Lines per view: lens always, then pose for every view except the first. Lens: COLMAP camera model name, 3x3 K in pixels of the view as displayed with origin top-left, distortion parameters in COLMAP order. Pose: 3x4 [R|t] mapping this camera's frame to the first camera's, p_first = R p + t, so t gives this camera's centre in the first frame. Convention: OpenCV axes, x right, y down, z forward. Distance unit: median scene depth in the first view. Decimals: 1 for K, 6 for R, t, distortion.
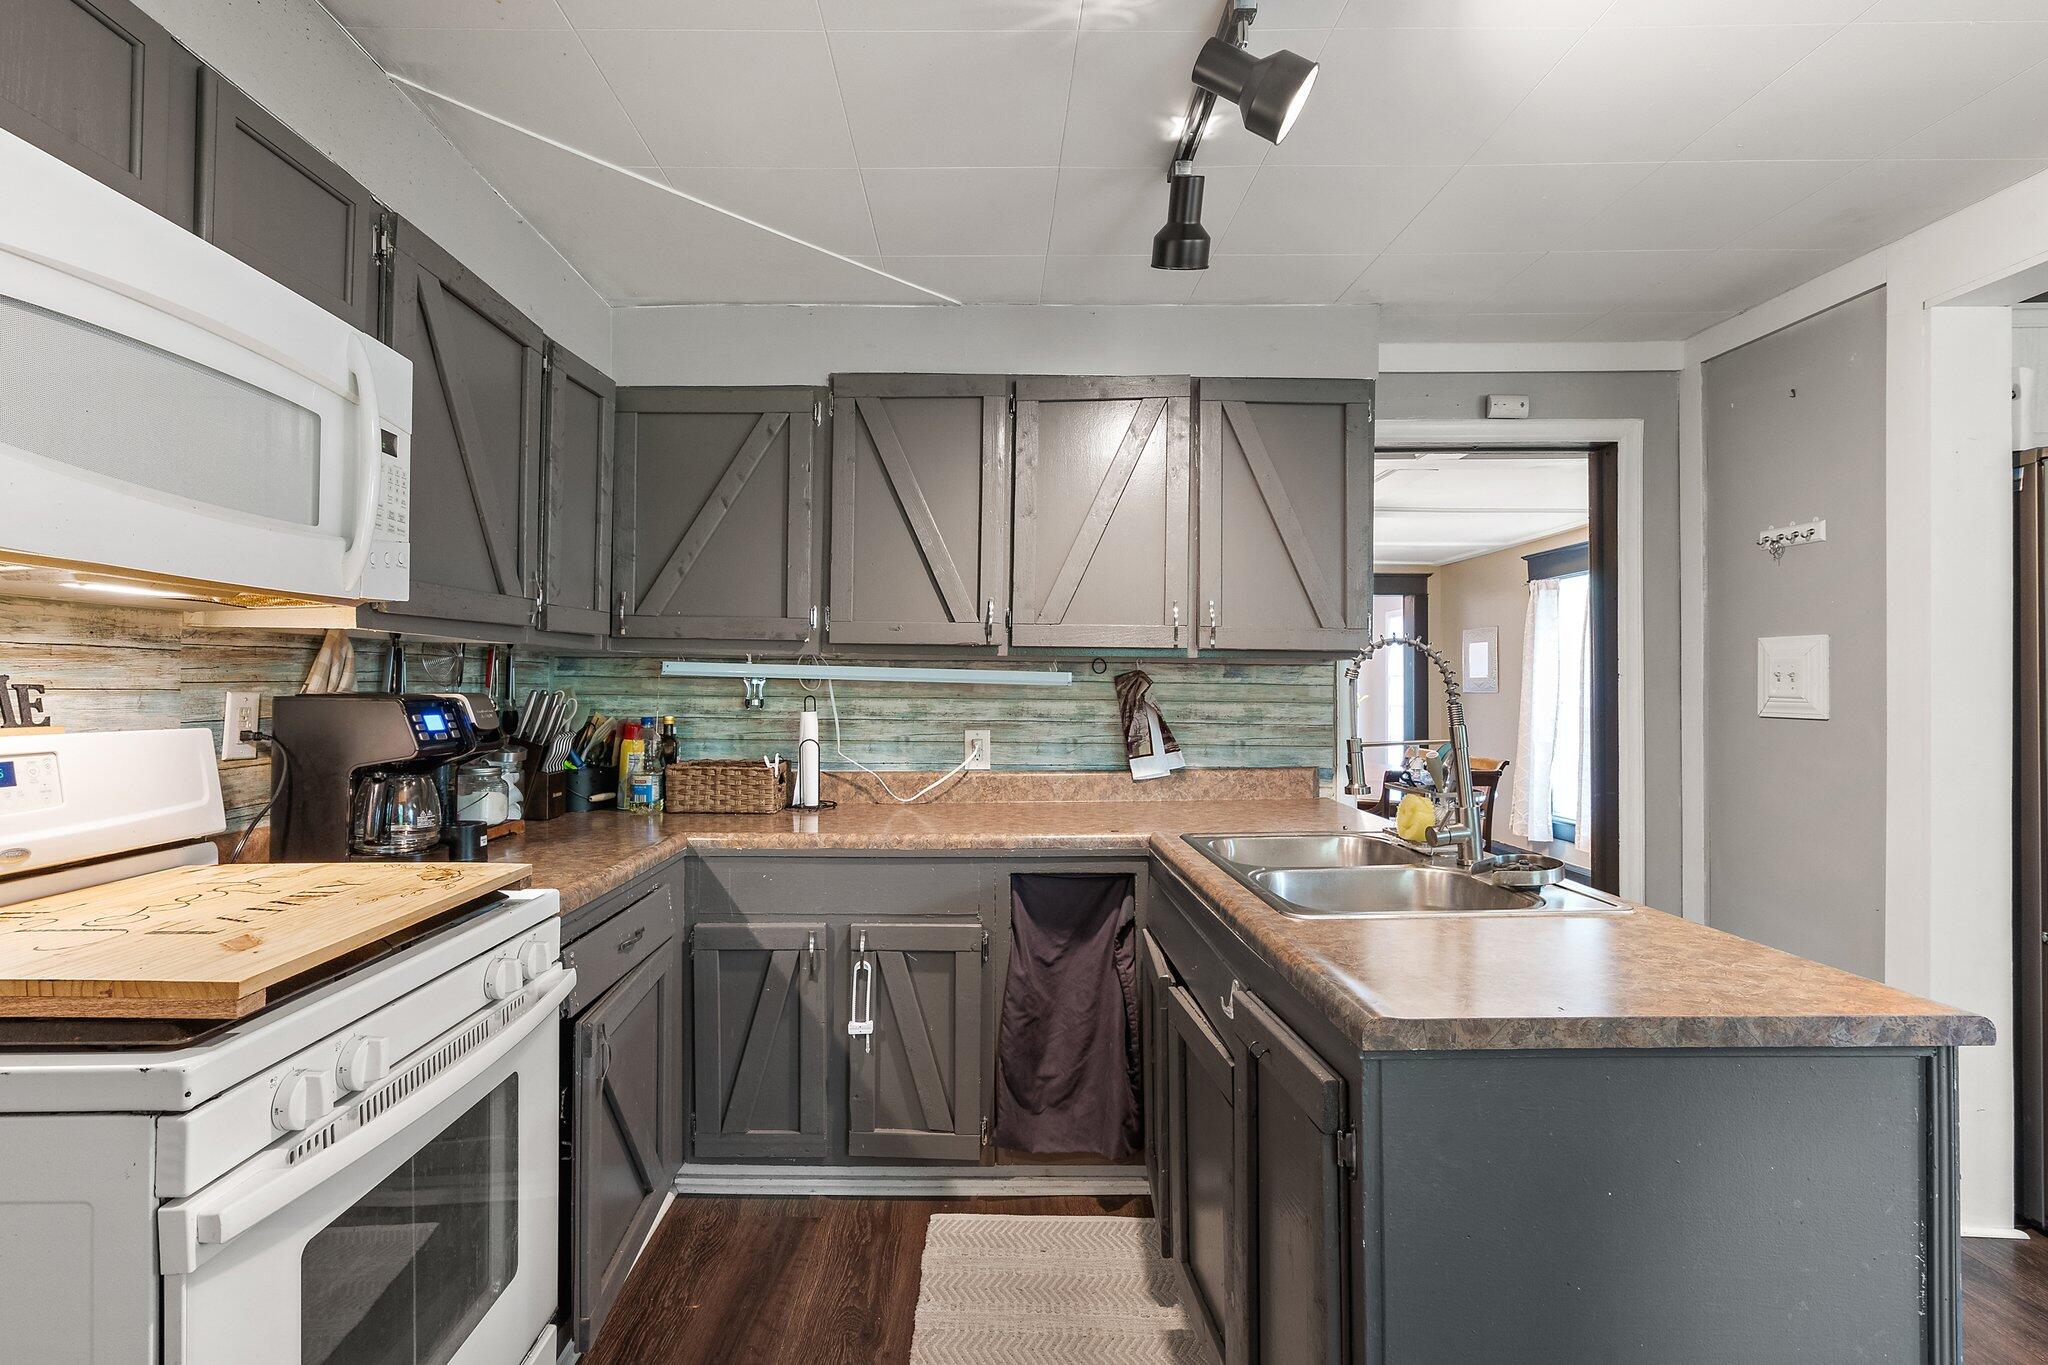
lens RADIAL K [[959.4, 0, 982.5], [0, 959.4, 682.8], [0, 0, 1]] dist [-0.002307, 0.000219]
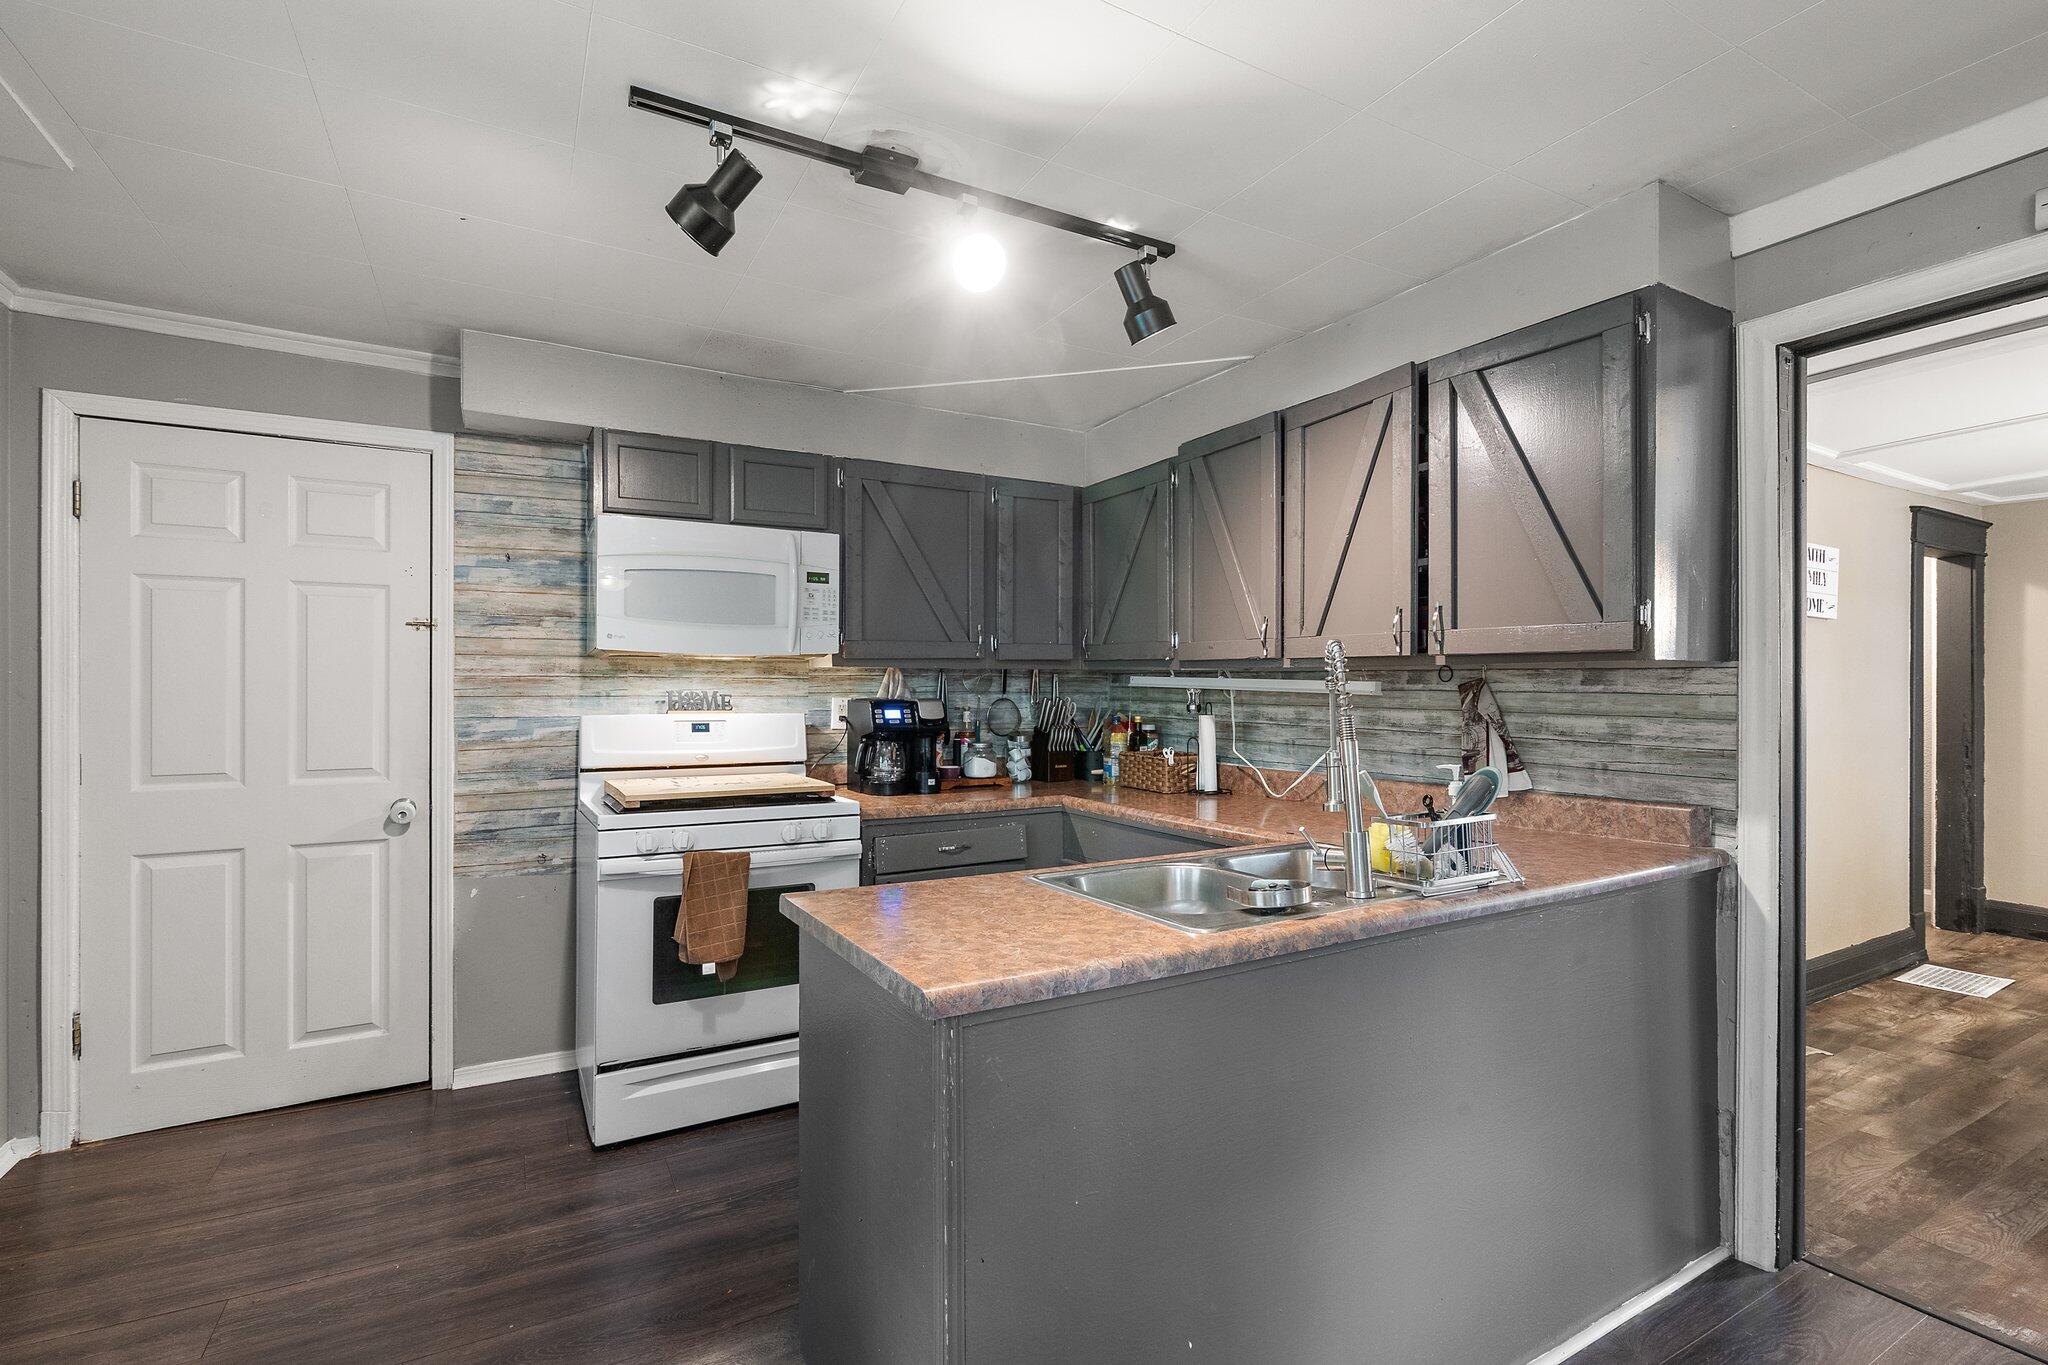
lens RADIAL K [[936.7, 0, 1026.3], [0, 936.7, 691.9], [0, 0, 1]] dist [0.000532, 0.000385]
pose [[0.500676, -0.000338, -0.865635, 0.715555], [0.003324, 0.999993, 0.001533, -0.002534], [0.865628, -0.003645, 0.500674, 0.191207]]
